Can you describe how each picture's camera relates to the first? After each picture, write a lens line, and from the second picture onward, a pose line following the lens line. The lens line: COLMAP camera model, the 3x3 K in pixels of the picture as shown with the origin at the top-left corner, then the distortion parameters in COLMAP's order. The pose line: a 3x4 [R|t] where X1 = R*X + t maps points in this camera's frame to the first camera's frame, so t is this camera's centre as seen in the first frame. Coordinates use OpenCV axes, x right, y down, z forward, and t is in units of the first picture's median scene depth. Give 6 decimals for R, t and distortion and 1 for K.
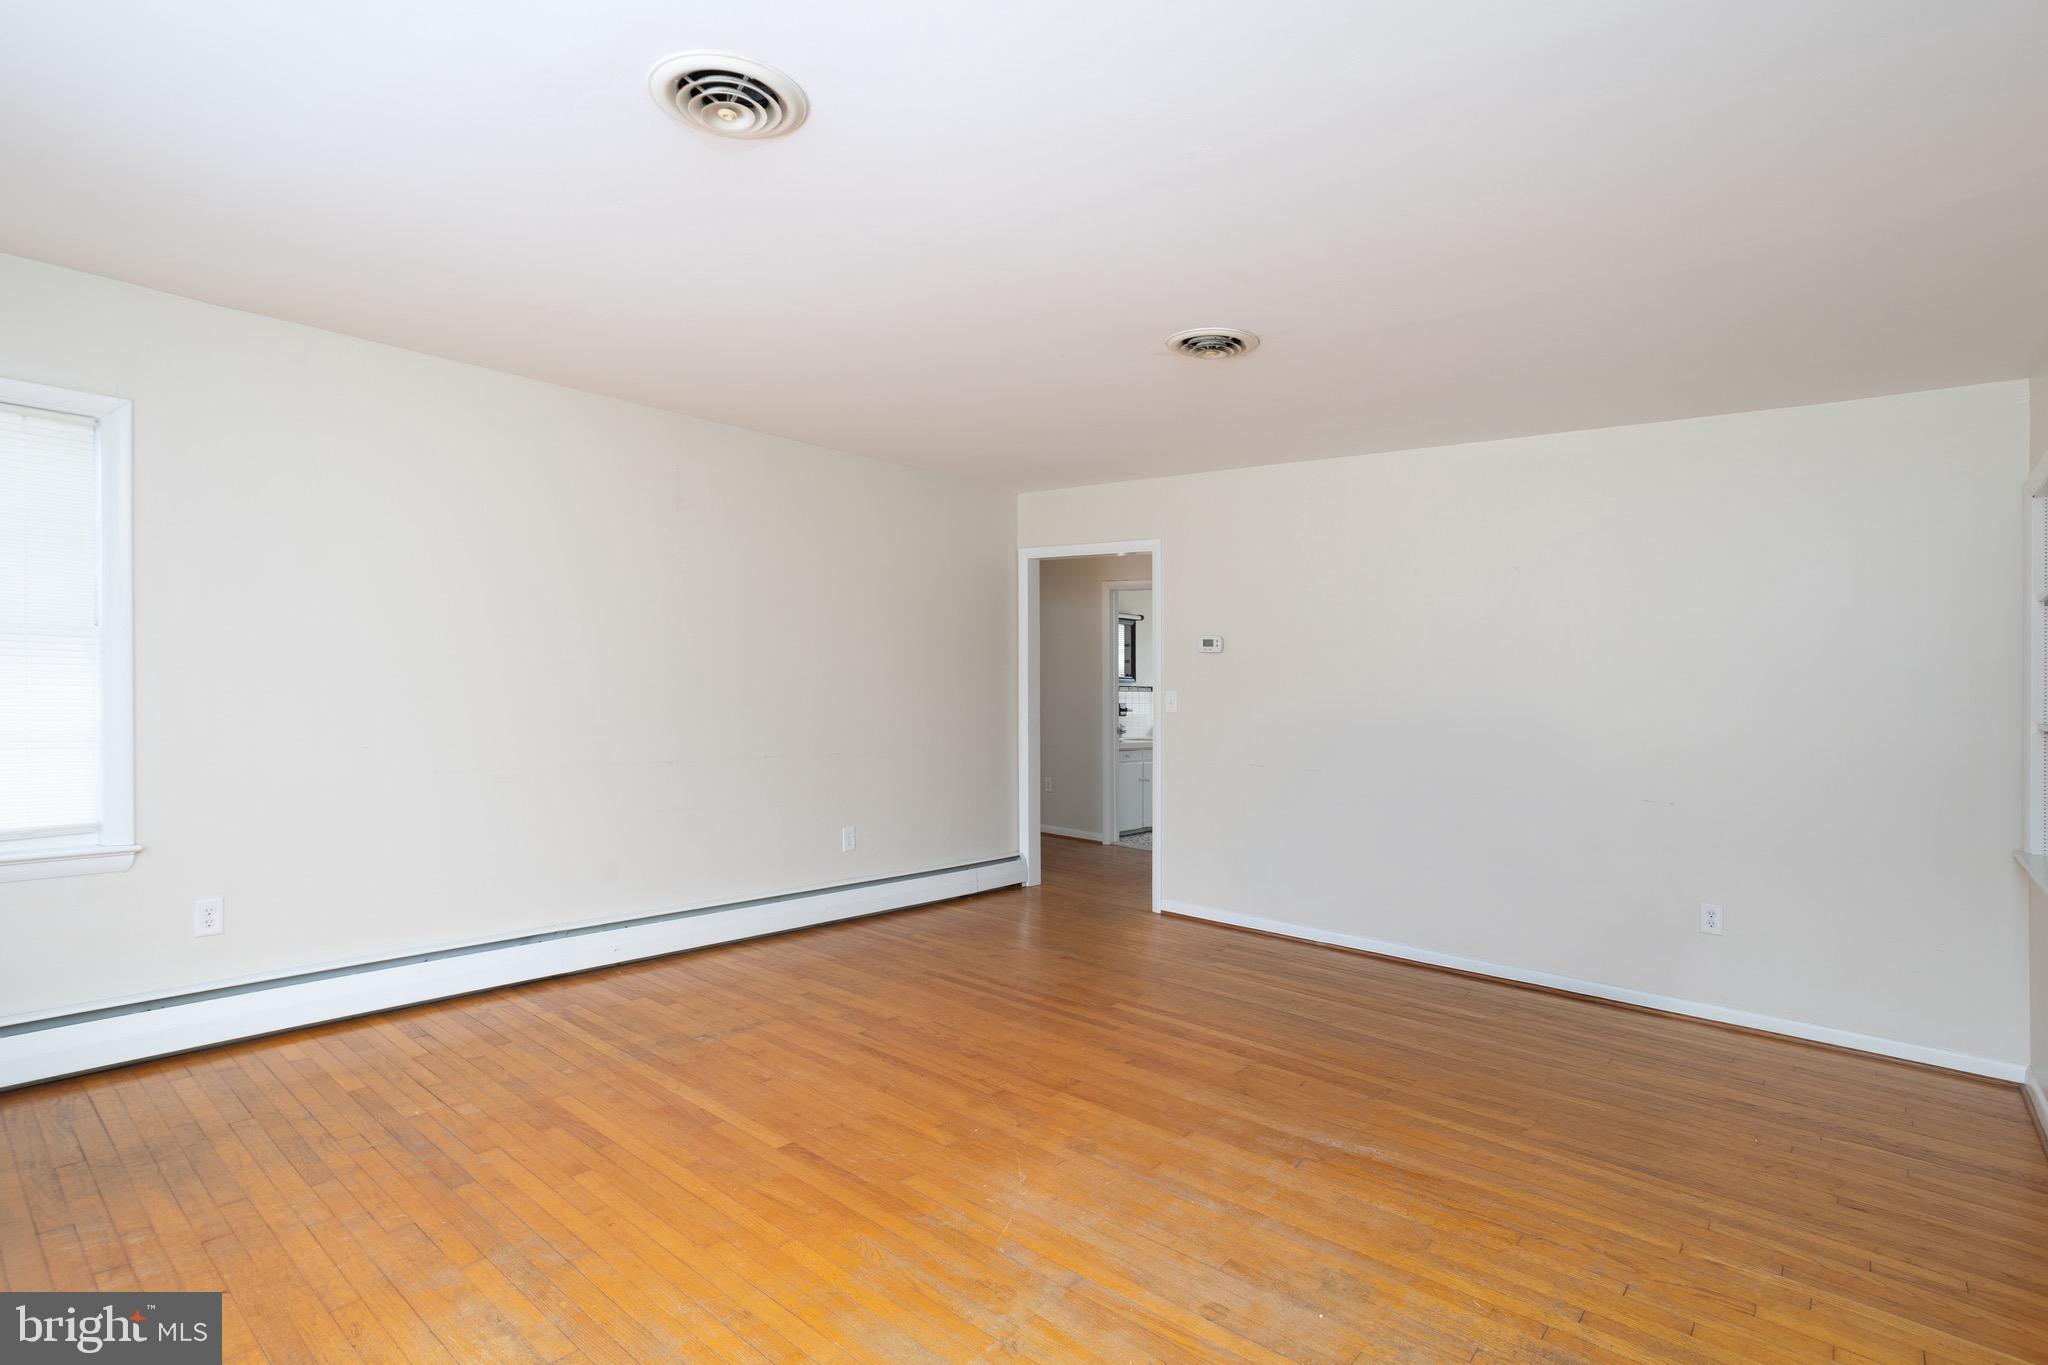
lens RADIAL K [[992.4, 0, 1021.9], [0, 992.4, 684.0], [0, 0, 1]] dist [-0.001073, -0.000384]
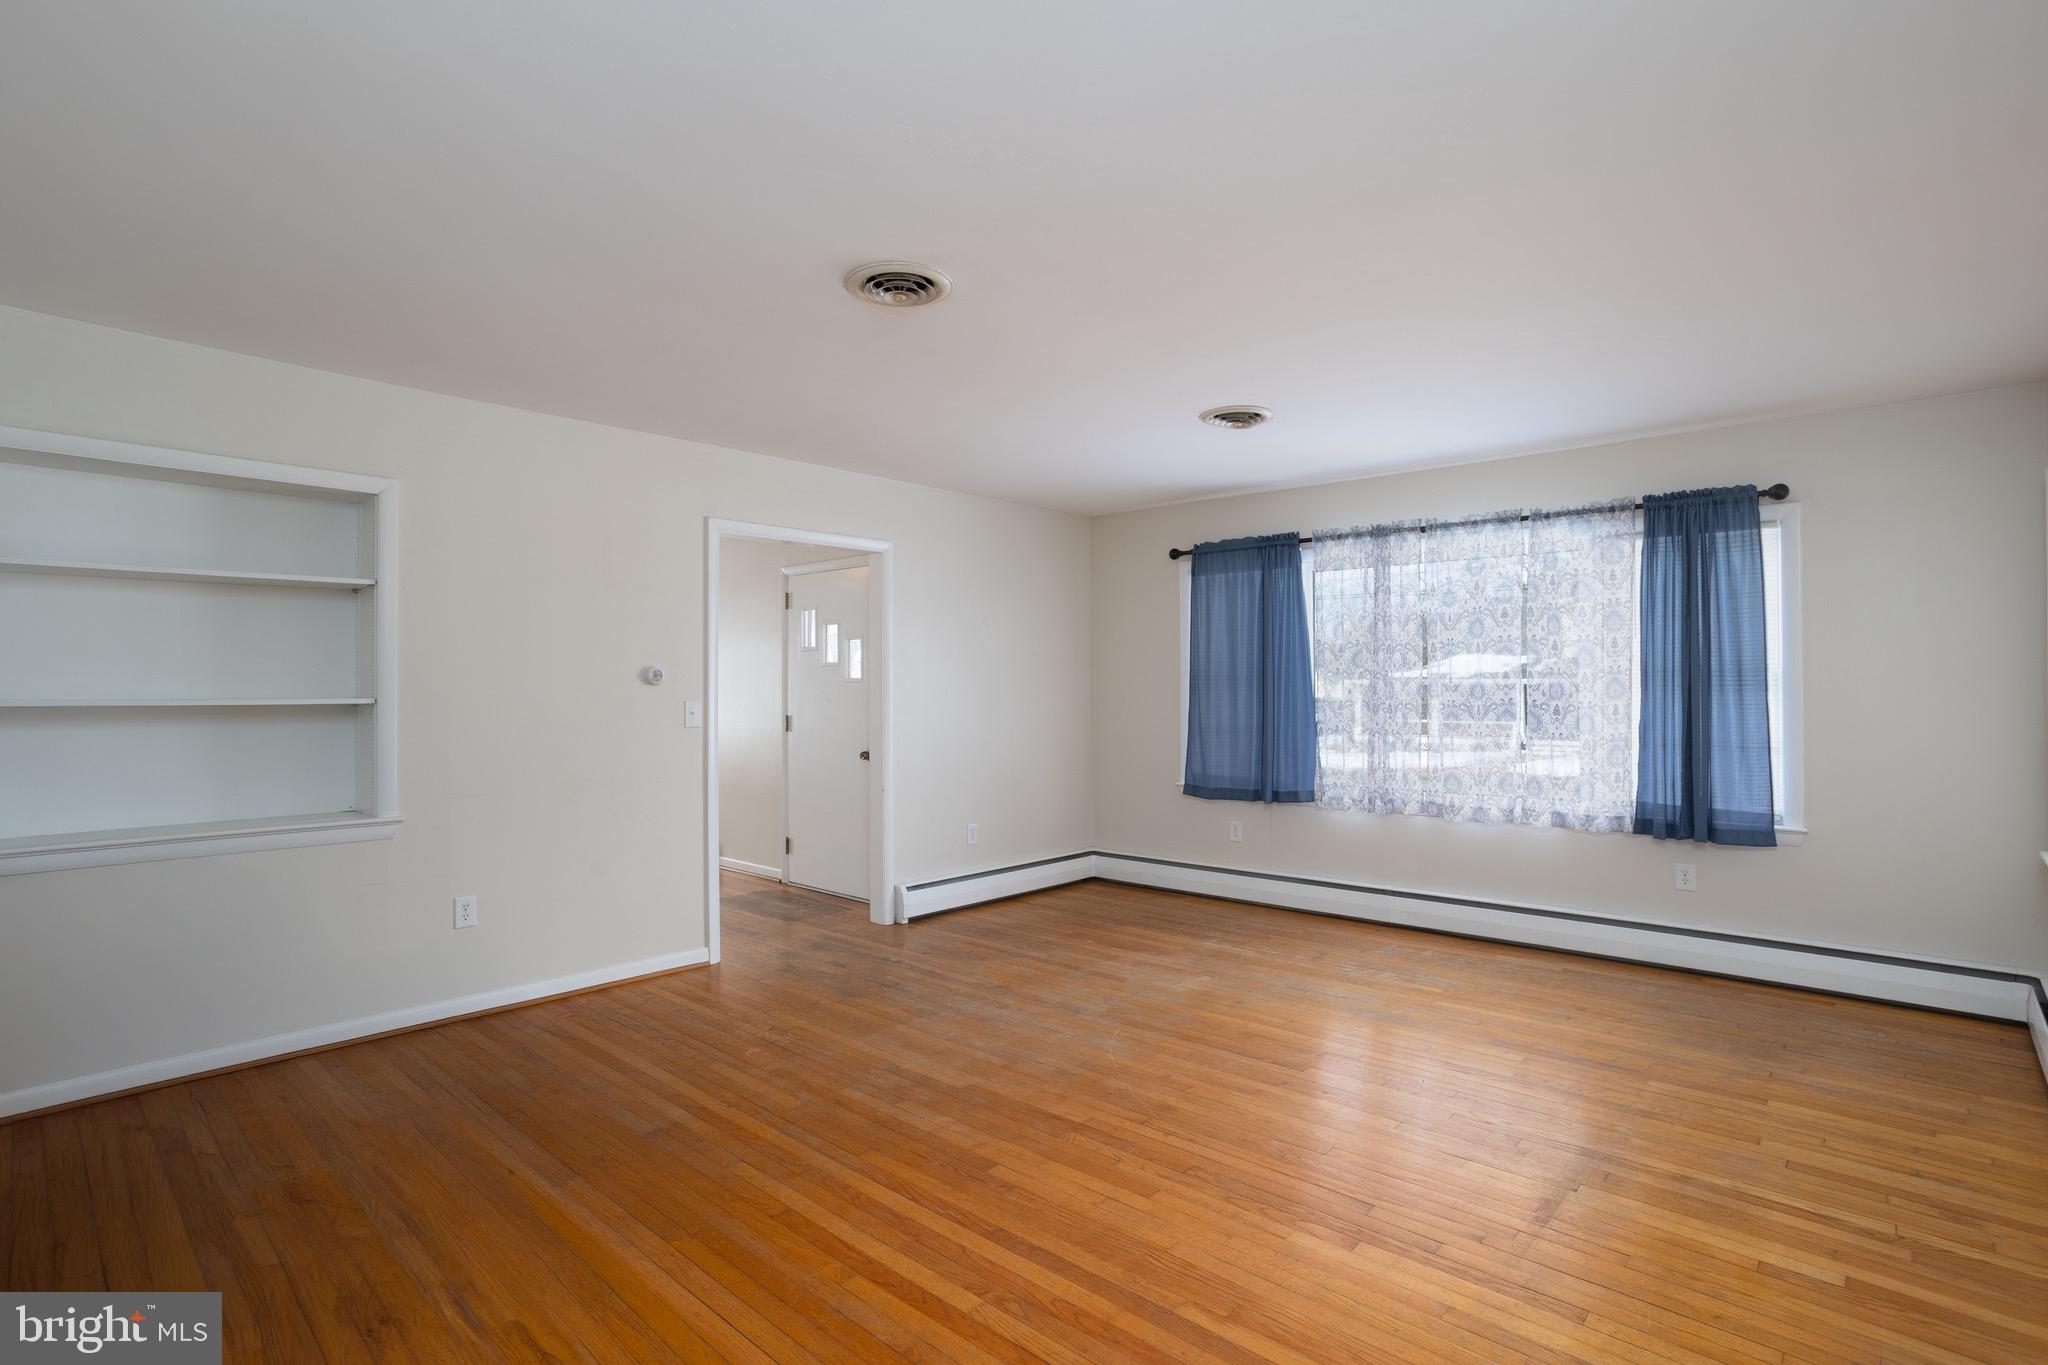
lens RADIAL K [[992.4, 0, 1027.1], [0, 992.4, 682.7], [0, 0, 1]] dist [-0.001073, -0.000384]
pose [[-0.999287, -0.028226, 0.025080, 0.089329], [-0.028249, 0.999601, -0.000530, -0.003448], [-0.025055, -0.001238, -0.999685, 2.233266]]
